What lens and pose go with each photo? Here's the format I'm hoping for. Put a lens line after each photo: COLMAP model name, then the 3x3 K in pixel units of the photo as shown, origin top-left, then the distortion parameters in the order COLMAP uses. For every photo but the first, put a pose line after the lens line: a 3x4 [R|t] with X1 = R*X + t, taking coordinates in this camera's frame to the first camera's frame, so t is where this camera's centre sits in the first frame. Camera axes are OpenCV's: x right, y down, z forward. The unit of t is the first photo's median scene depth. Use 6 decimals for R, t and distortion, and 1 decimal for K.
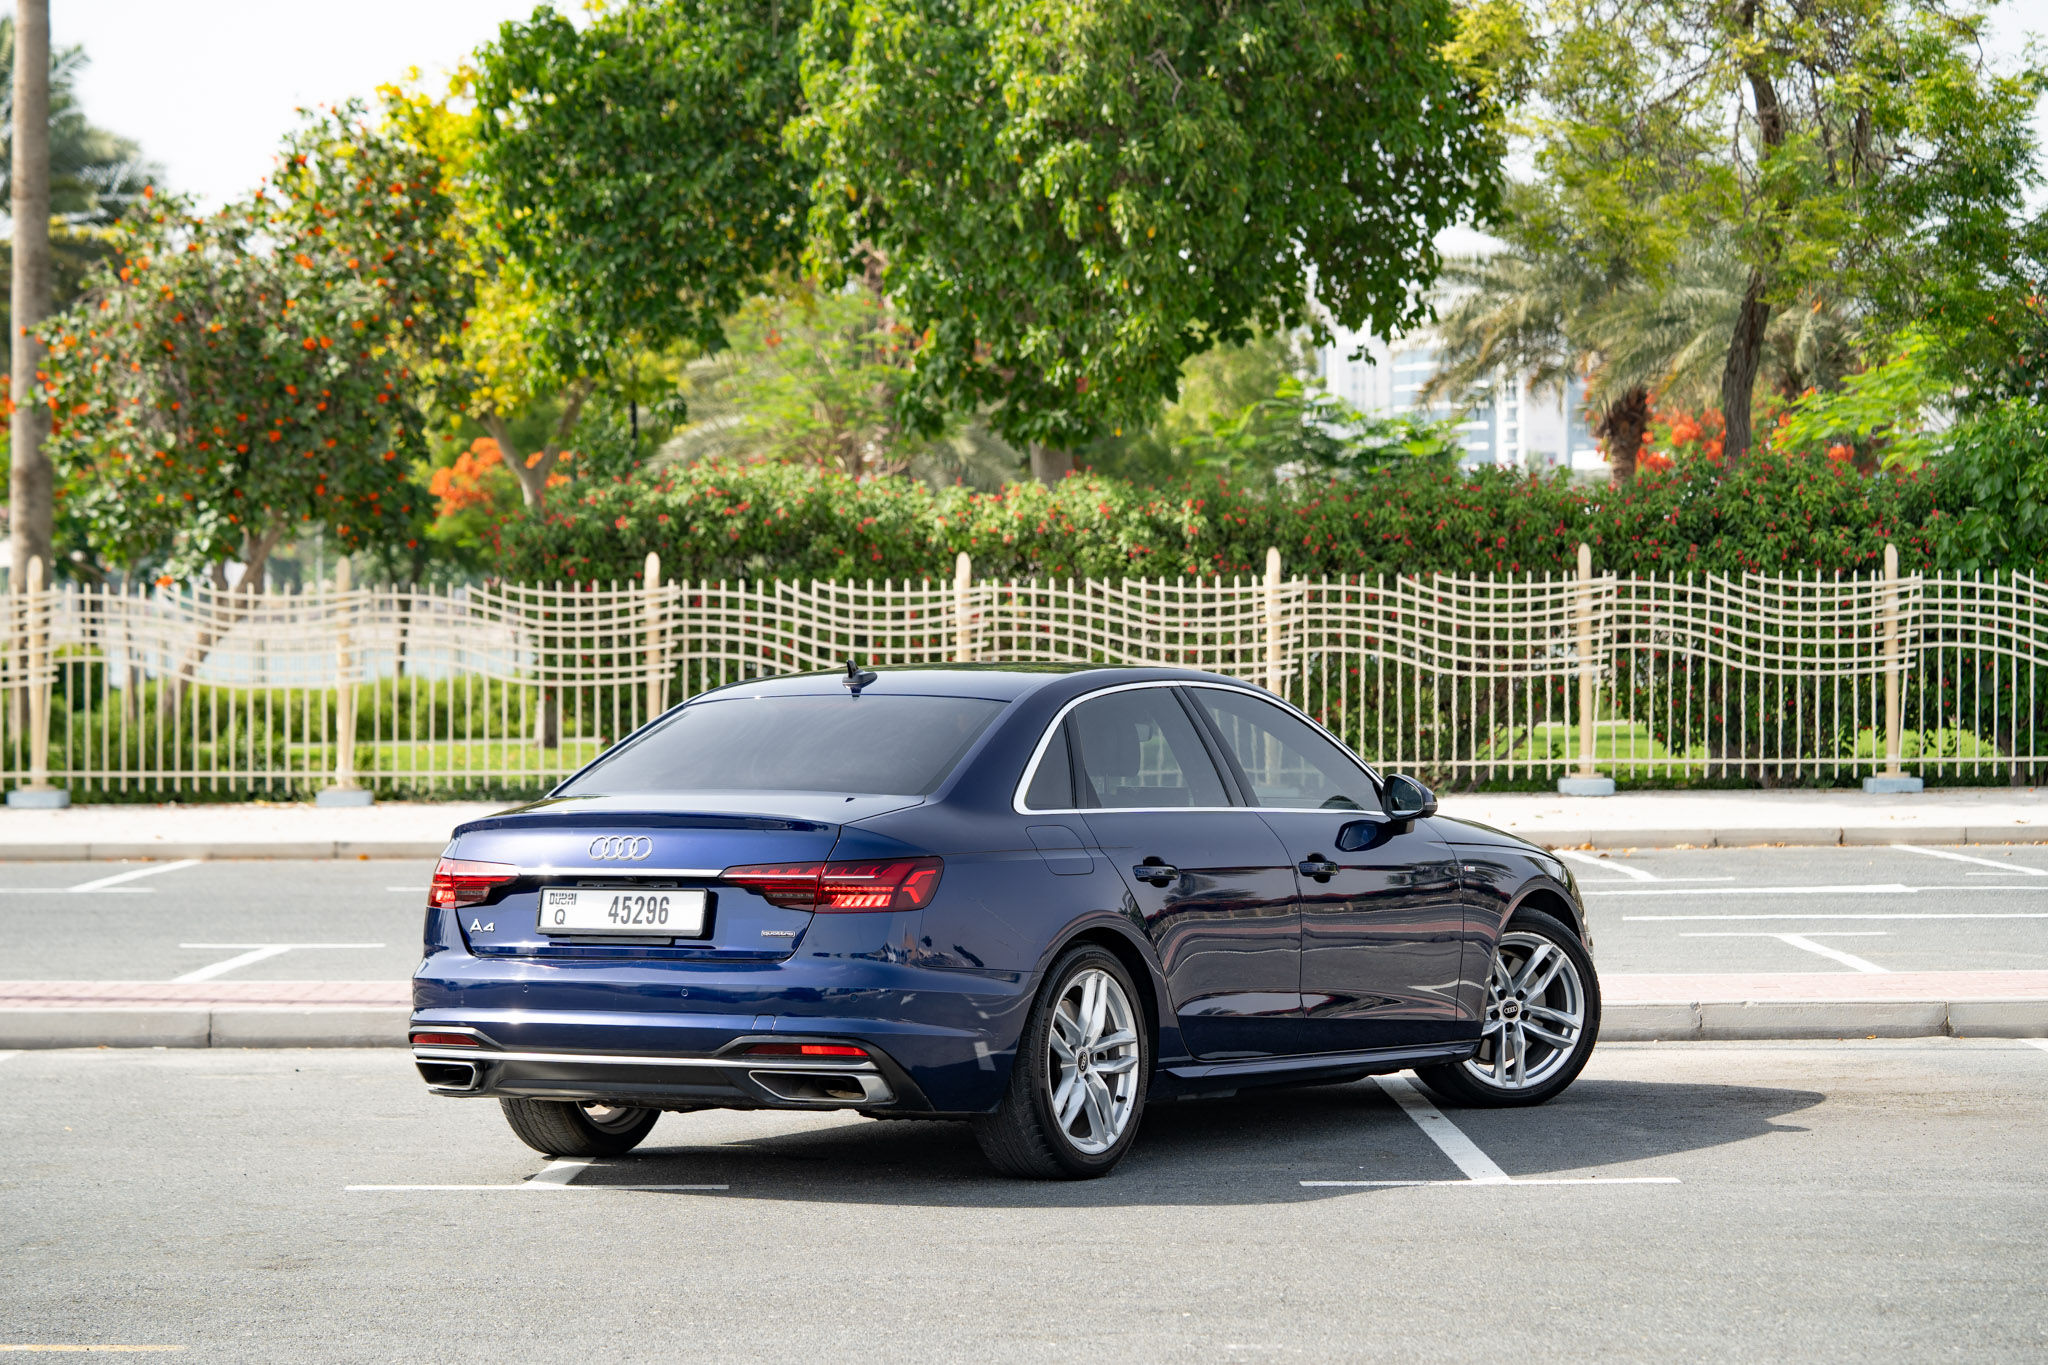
lens RADIAL K [[5093.7, 0, 1021.4], [0, 5093.7, 683.1], [0, 0, 1]] dist [-0.093344, 0.000000]
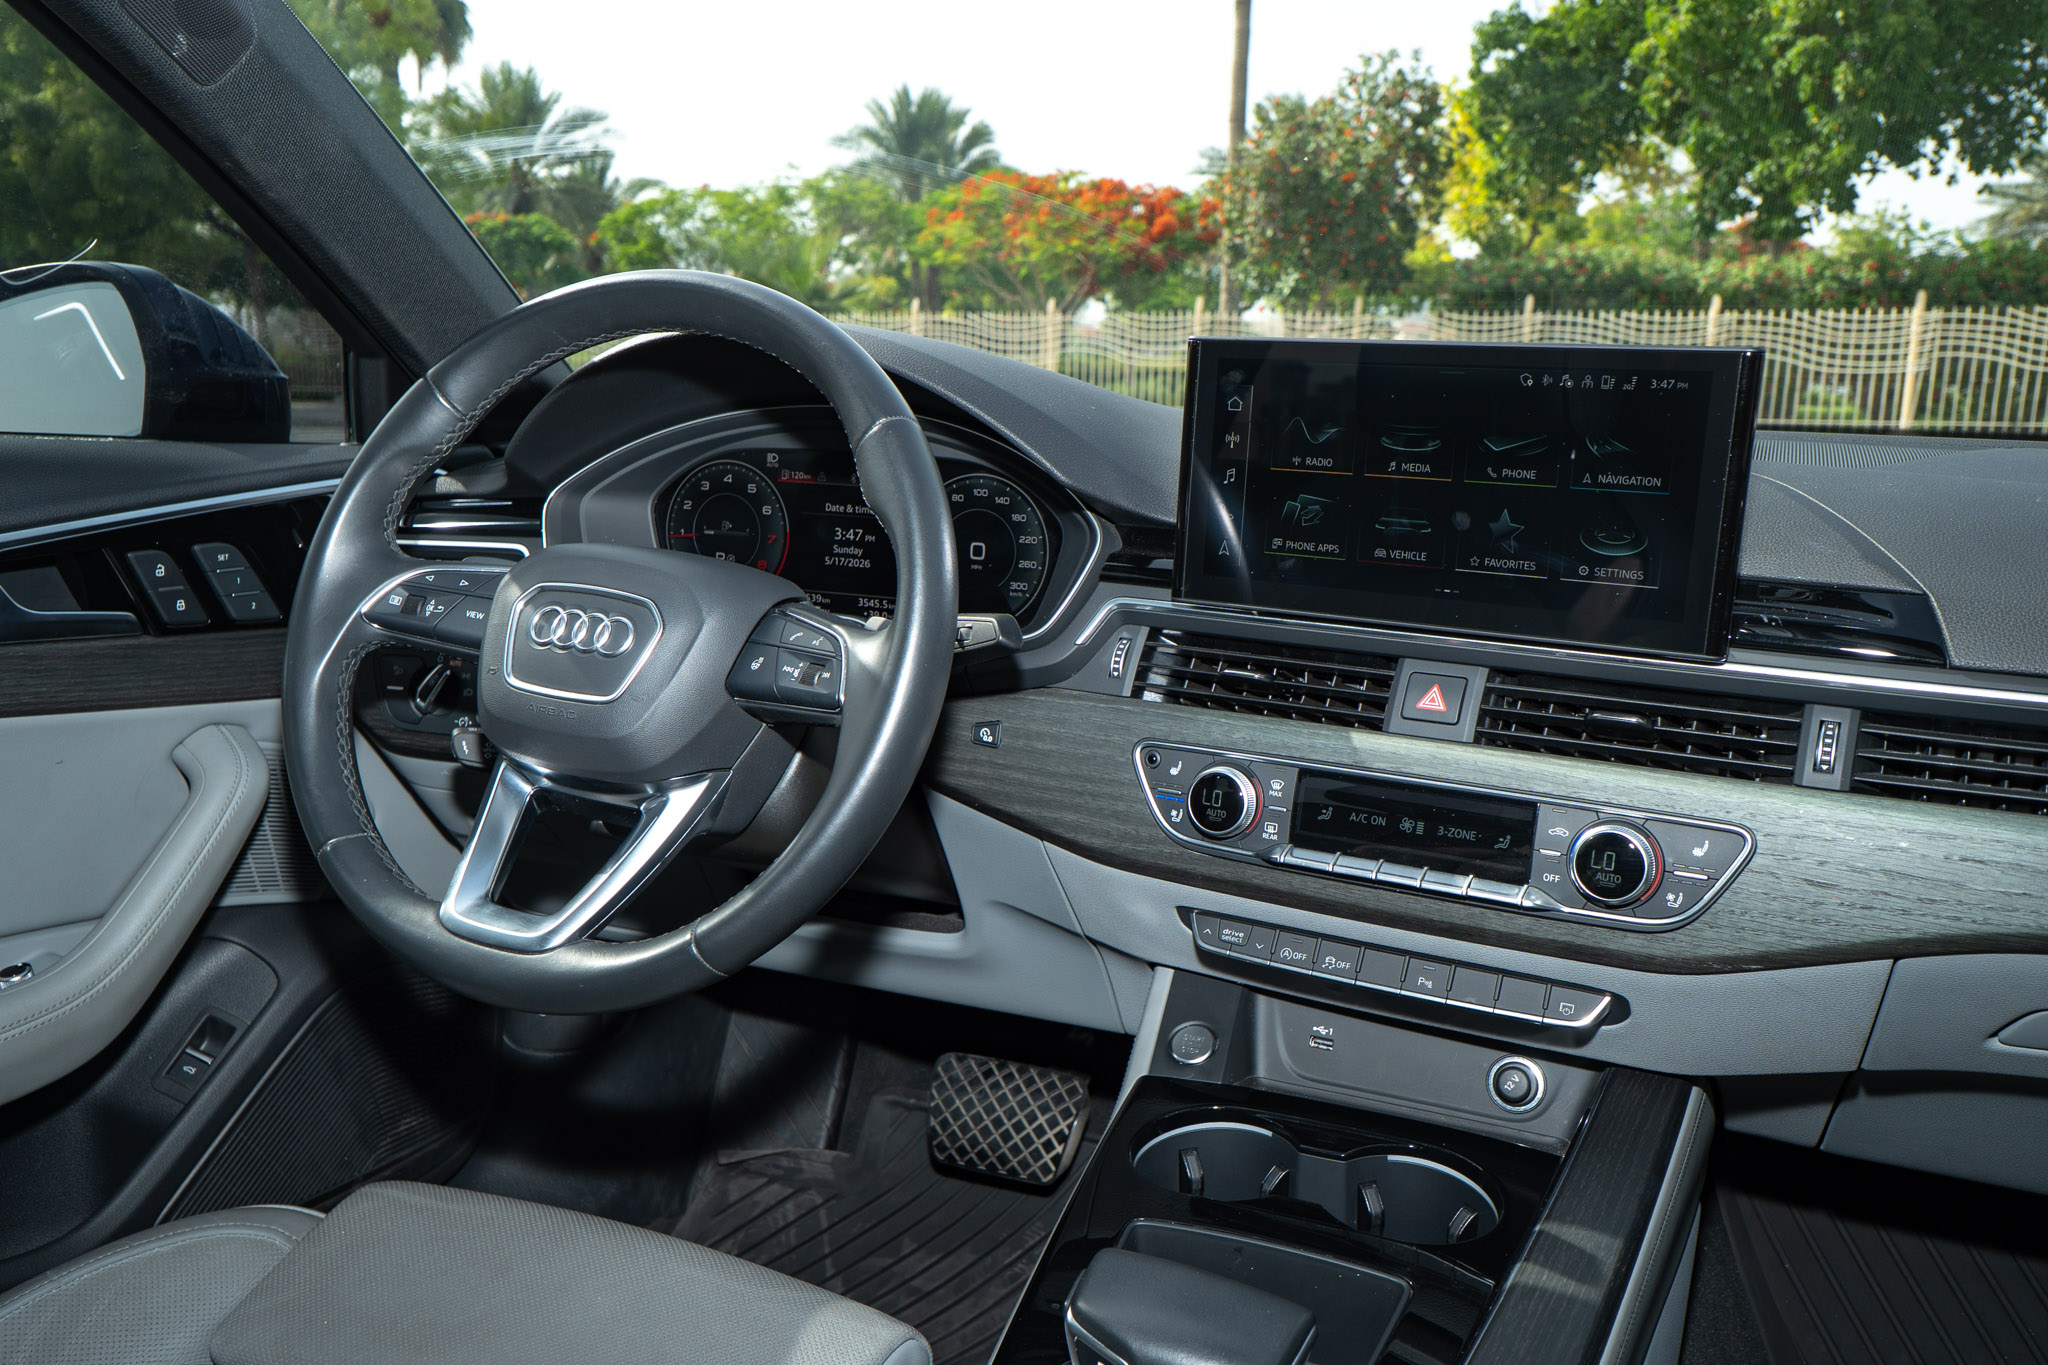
lens RADIAL K [[1769.0, 0, 977.2], [0, 1769.0, 665.1], [0, 0, 1]] dist [0.061518, -0.043076]
pose [[0.915530, 0.092866, -0.391382, 0.008307], [-0.030784, 0.986307, 0.162019, 0.007863], [0.401069, -0.136285, 0.905853, 0.327678]]
